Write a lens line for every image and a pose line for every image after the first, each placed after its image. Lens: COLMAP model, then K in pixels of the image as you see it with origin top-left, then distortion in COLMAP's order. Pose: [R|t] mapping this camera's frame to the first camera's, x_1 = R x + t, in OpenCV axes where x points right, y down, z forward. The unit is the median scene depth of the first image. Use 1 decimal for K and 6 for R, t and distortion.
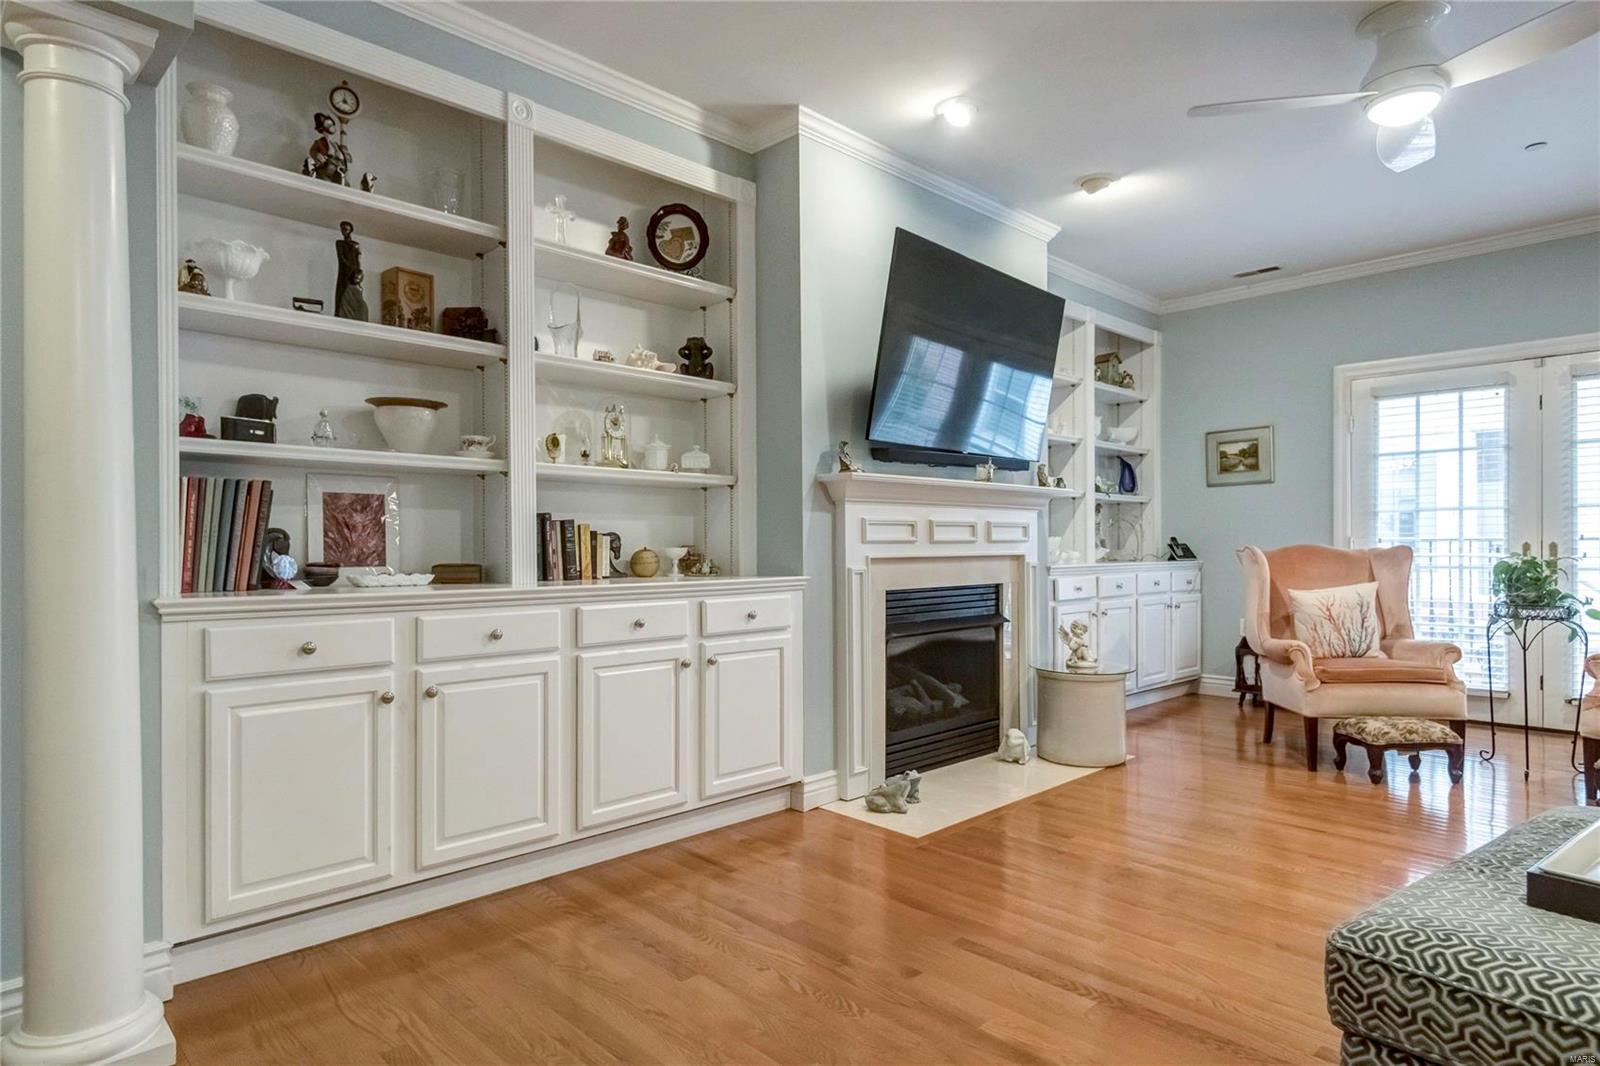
lens RADIAL K [[893.1, 0, 842.9], [0, 893.1, 538.4], [0, 0, 1]] dist [0.010895, -0.006739]
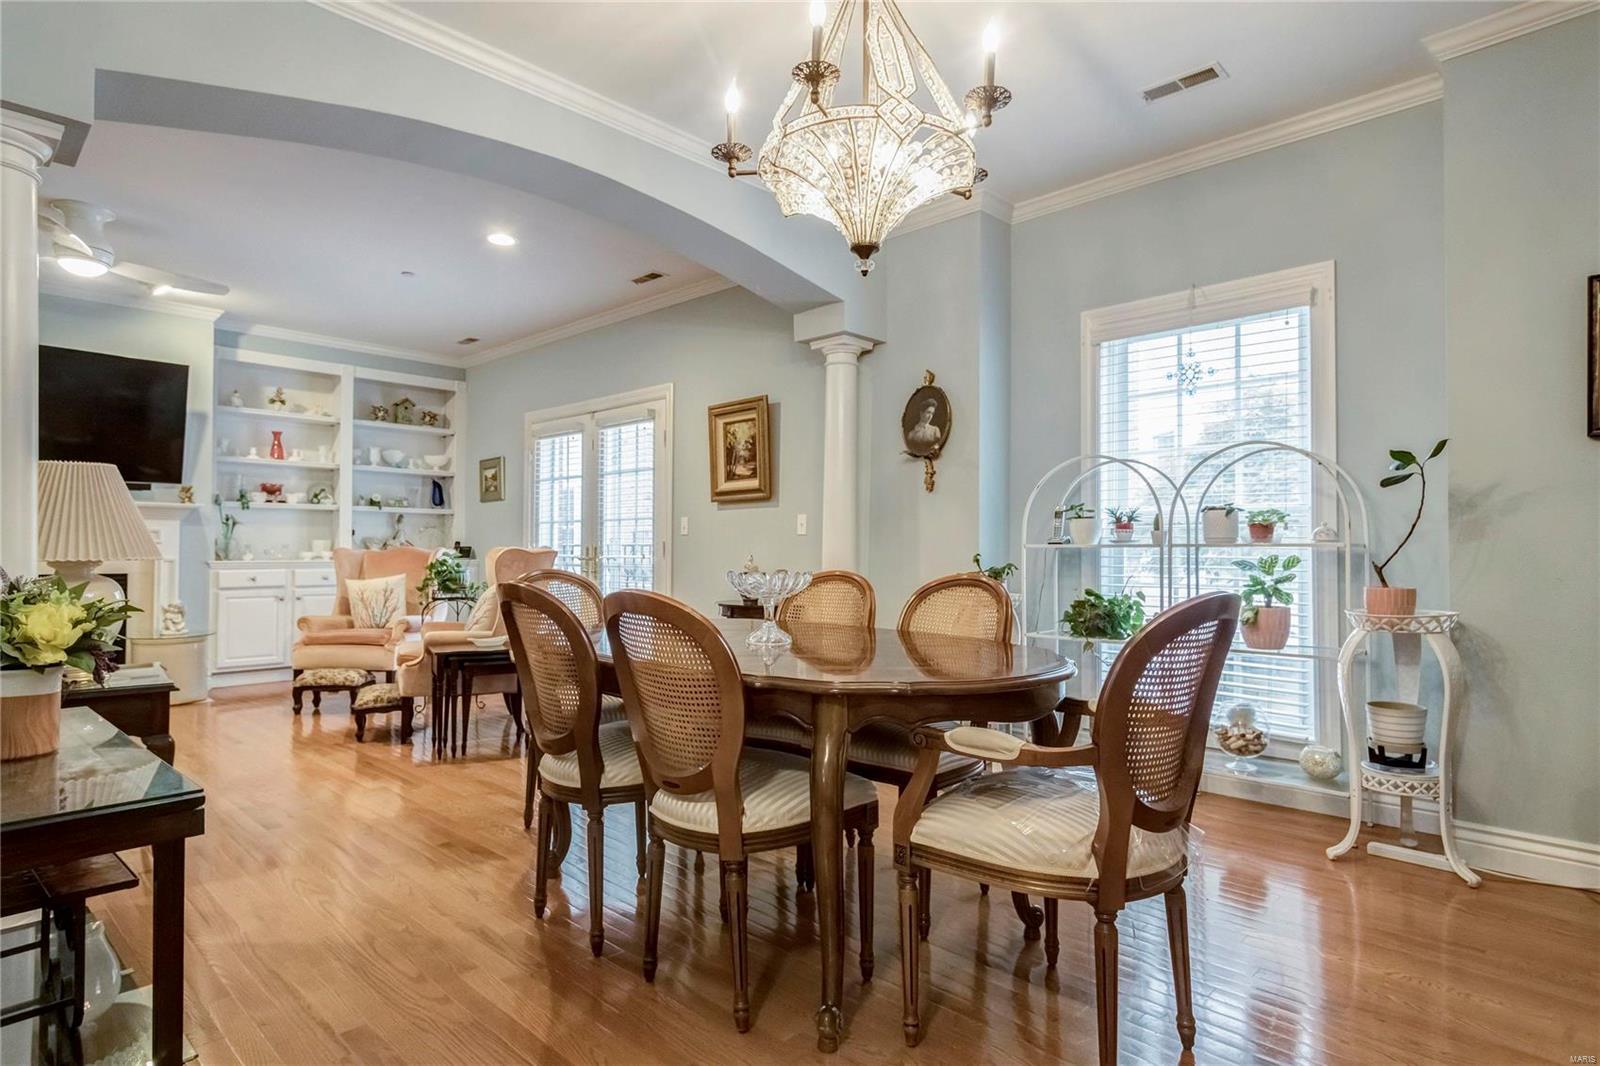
lens RADIAL K [[893.1, 0, 788.0], [0, 893.1, 546.7], [0, 0, 1]] dist [0.010895, -0.006739]
pose [[0.999913, 0.008319, 0.010283, 1.079183], [-0.008348, 0.999961, 0.002753, -0.002469], [-0.010260, -0.002838, 0.999943, -0.375302]]
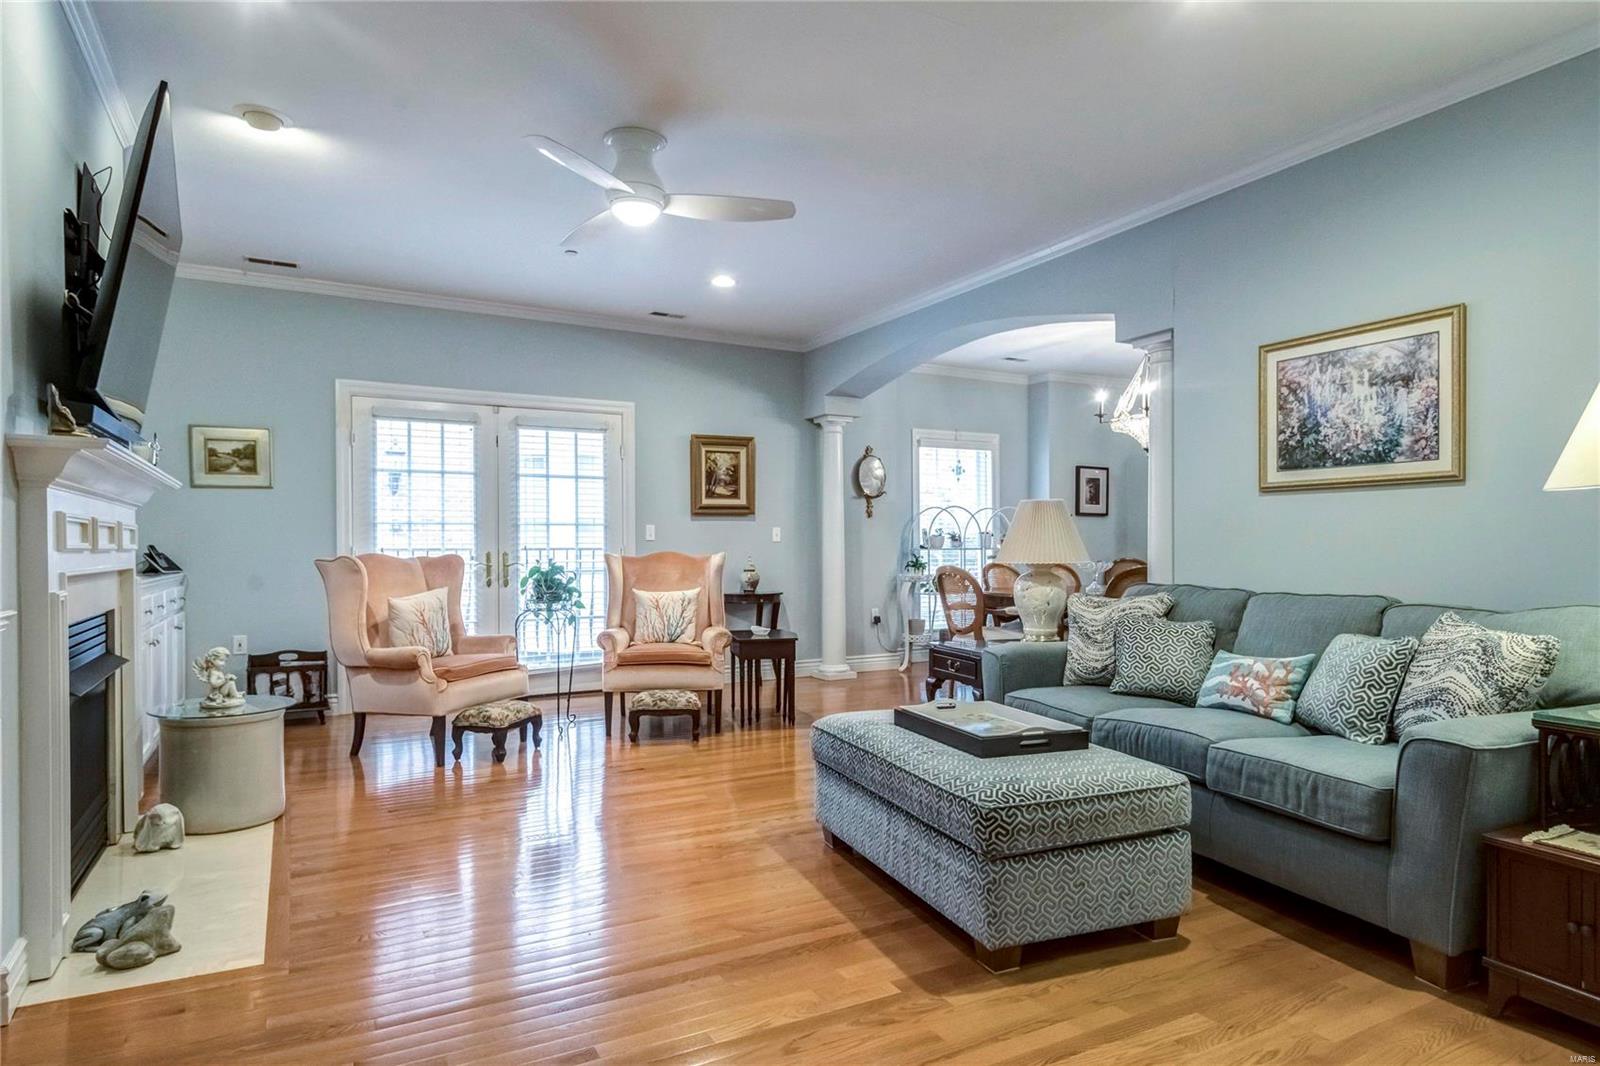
lens RADIAL K [[893.1, 0, 745.2], [0, 893.1, 531.5], [0, 0, 1]] dist [0.010895, -0.006739]
pose [[0.299878, 0.023743, 0.953682, -0.326750], [-0.004454, 0.999714, -0.023489, 0.004128], [-0.953967, 0.002796, 0.299898, 0.287852]]
